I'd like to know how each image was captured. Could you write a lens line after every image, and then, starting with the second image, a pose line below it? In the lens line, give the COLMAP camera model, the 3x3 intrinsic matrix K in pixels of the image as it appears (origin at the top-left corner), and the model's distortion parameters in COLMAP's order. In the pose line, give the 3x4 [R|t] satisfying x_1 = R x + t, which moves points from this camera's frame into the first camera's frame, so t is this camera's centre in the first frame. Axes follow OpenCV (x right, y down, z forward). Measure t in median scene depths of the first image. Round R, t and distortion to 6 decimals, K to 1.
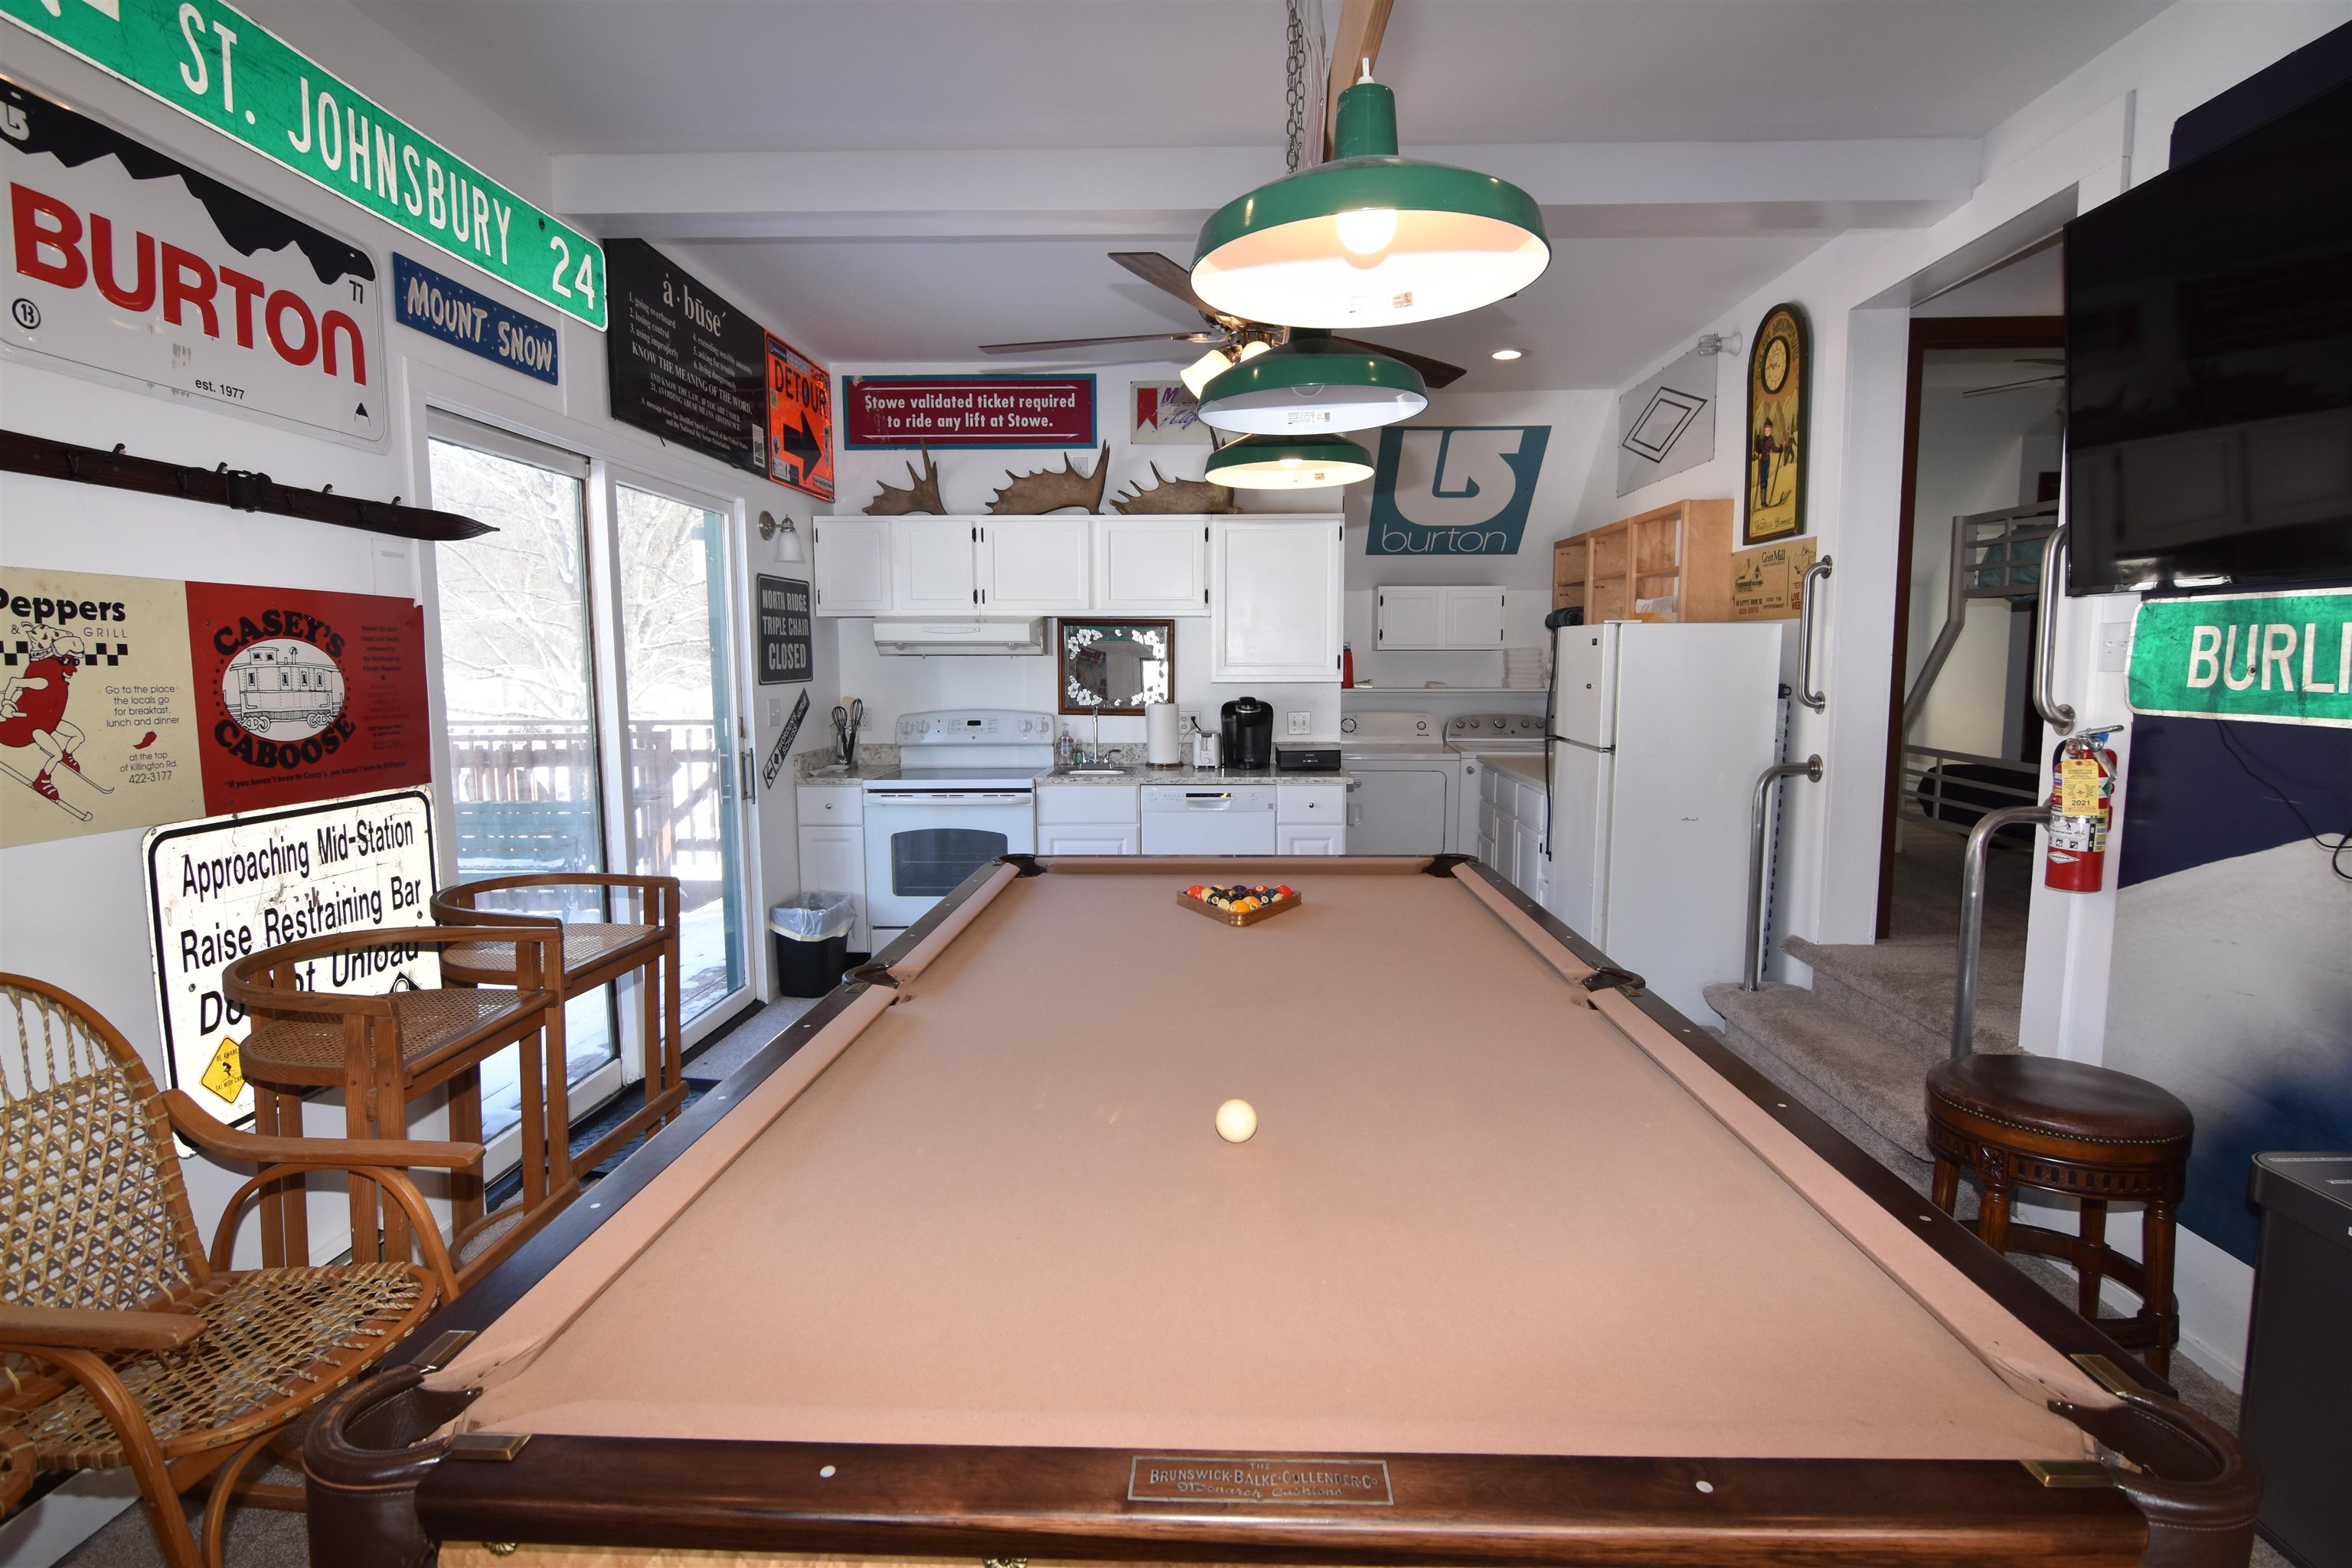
lens RADIAL K [[1141.5, 0, 1179.1], [0, 1141.5, 779.8], [0, 0, 1]] dist [-0.012399, -0.006186]
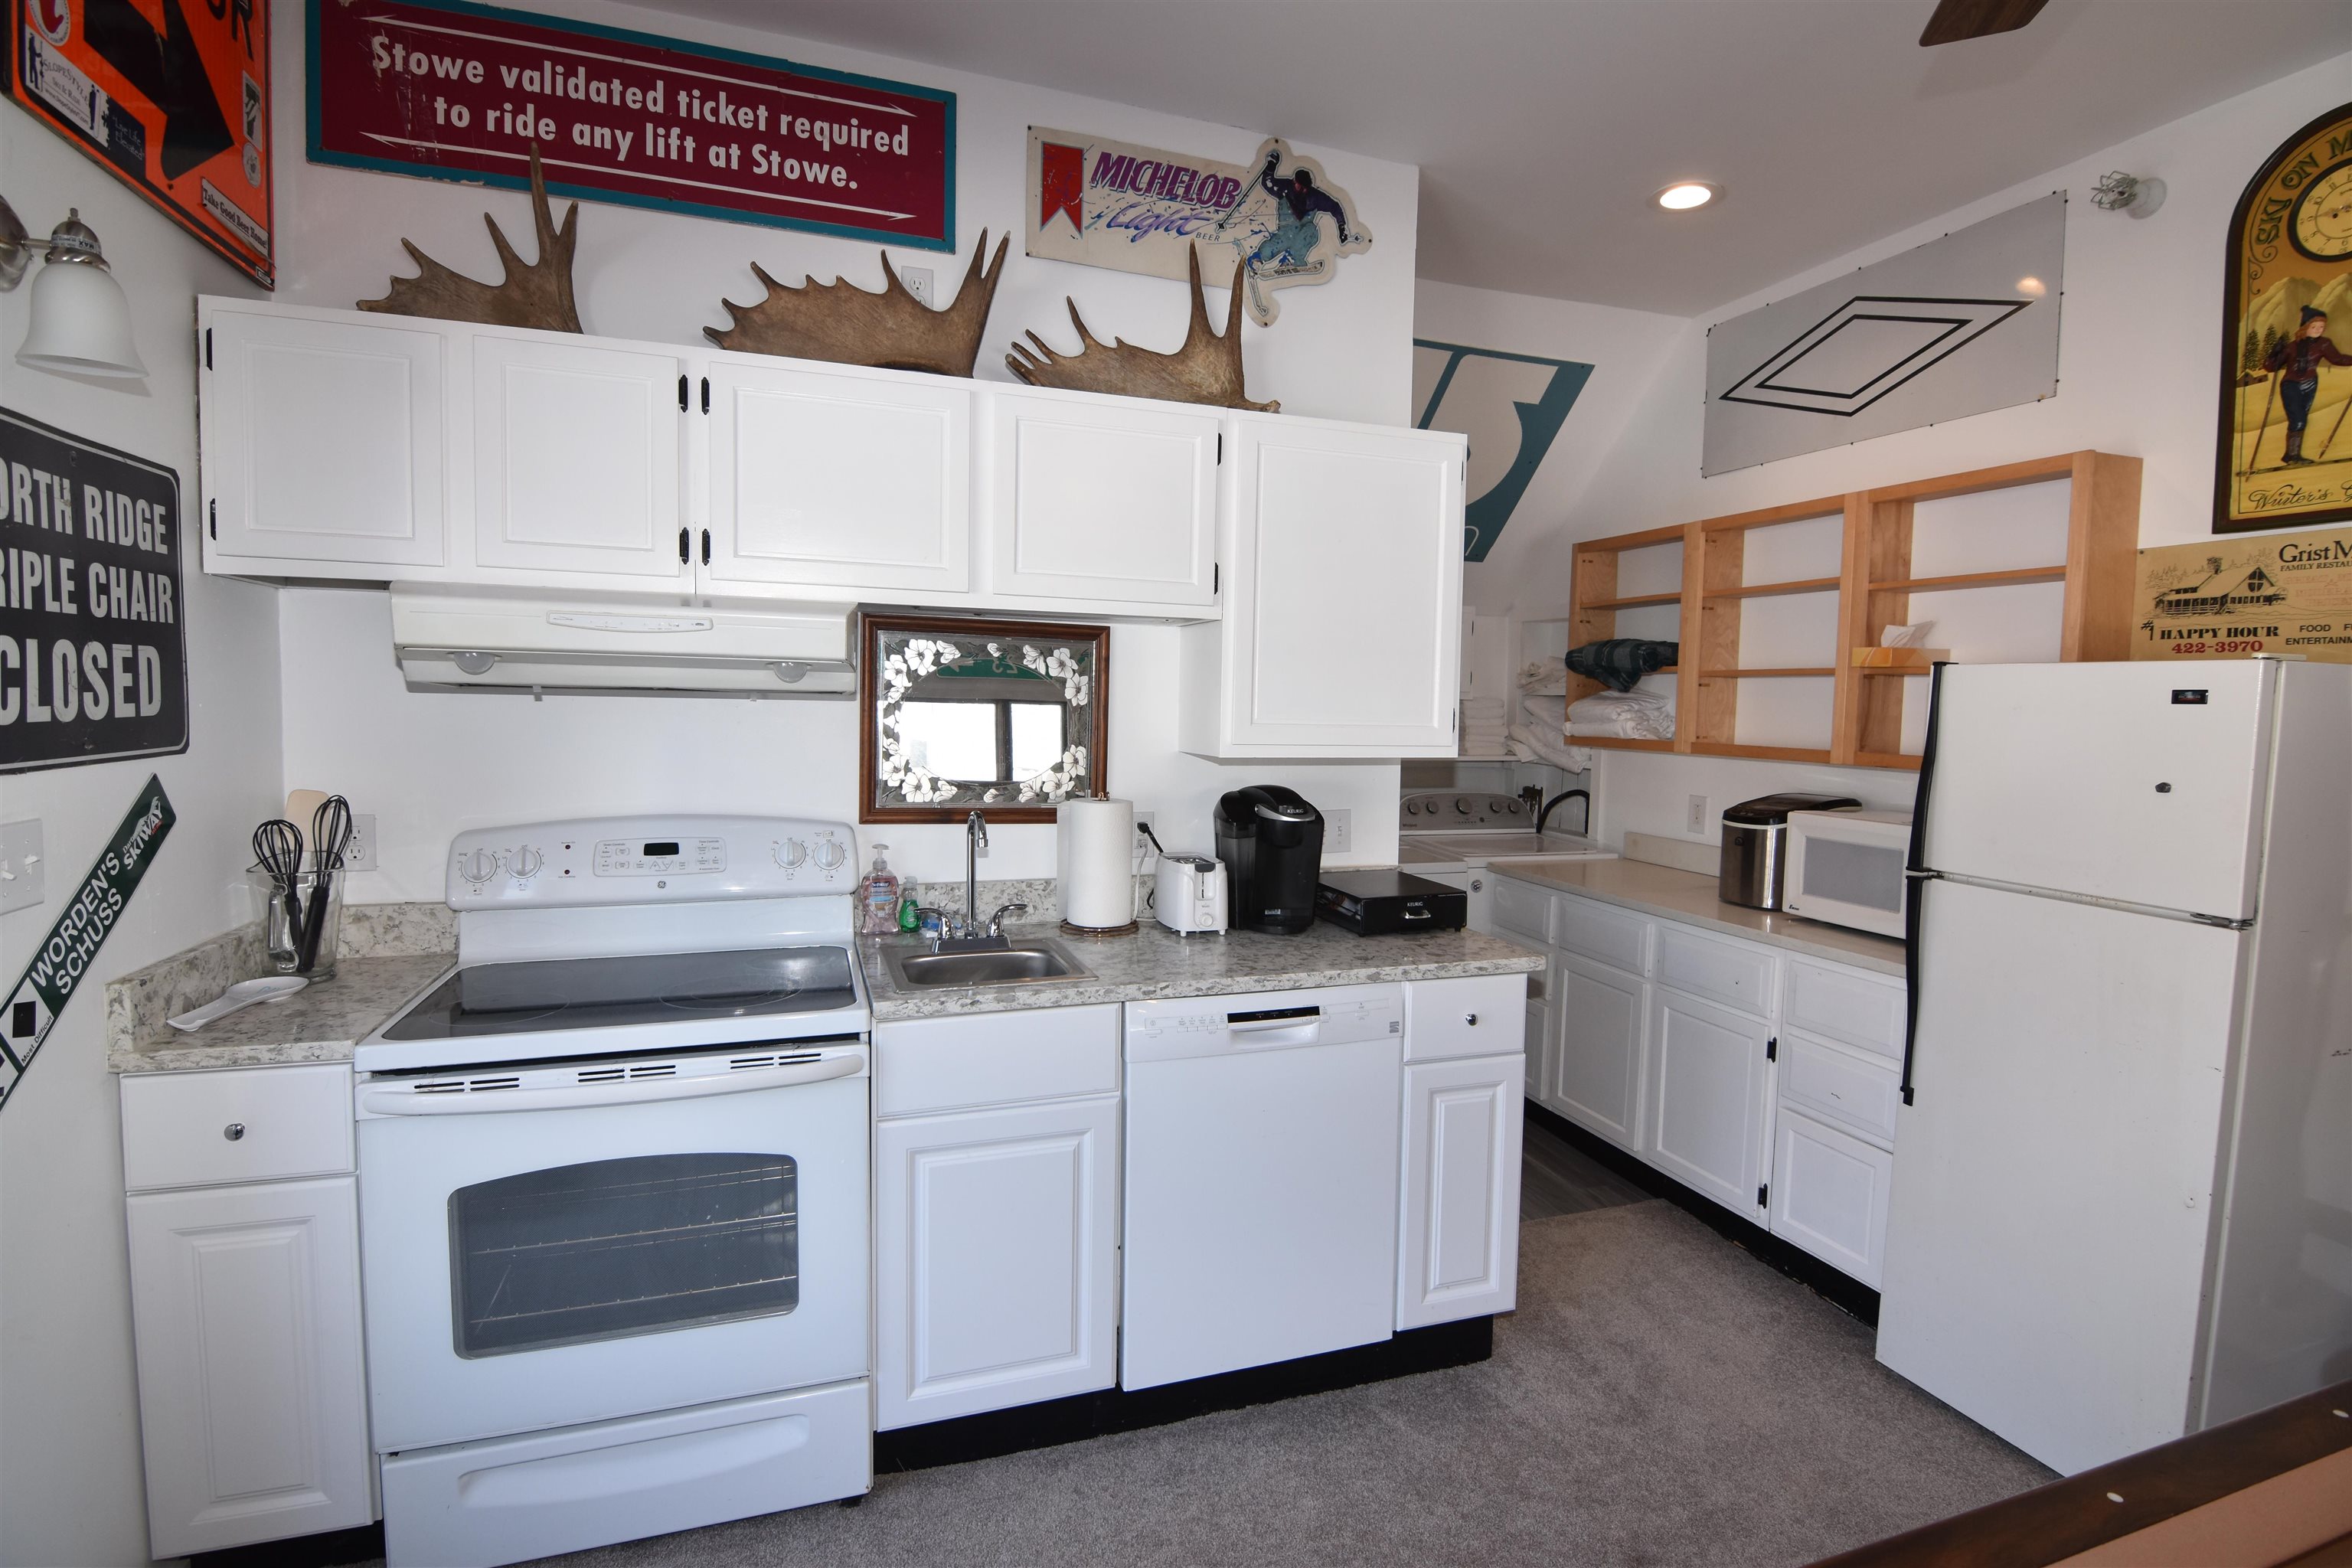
lens RADIAL K [[1141.5, 0, 1186.2], [0, 1141.5, 777.9], [0, 0, 1]] dist [-0.012399, -0.006186]
pose [[0.930846, -0.003212, 0.365397, -0.155060], [0.016753, 0.999285, -0.033893, -0.059270], [-0.365027, 0.037671, 0.930235, 0.542605]]
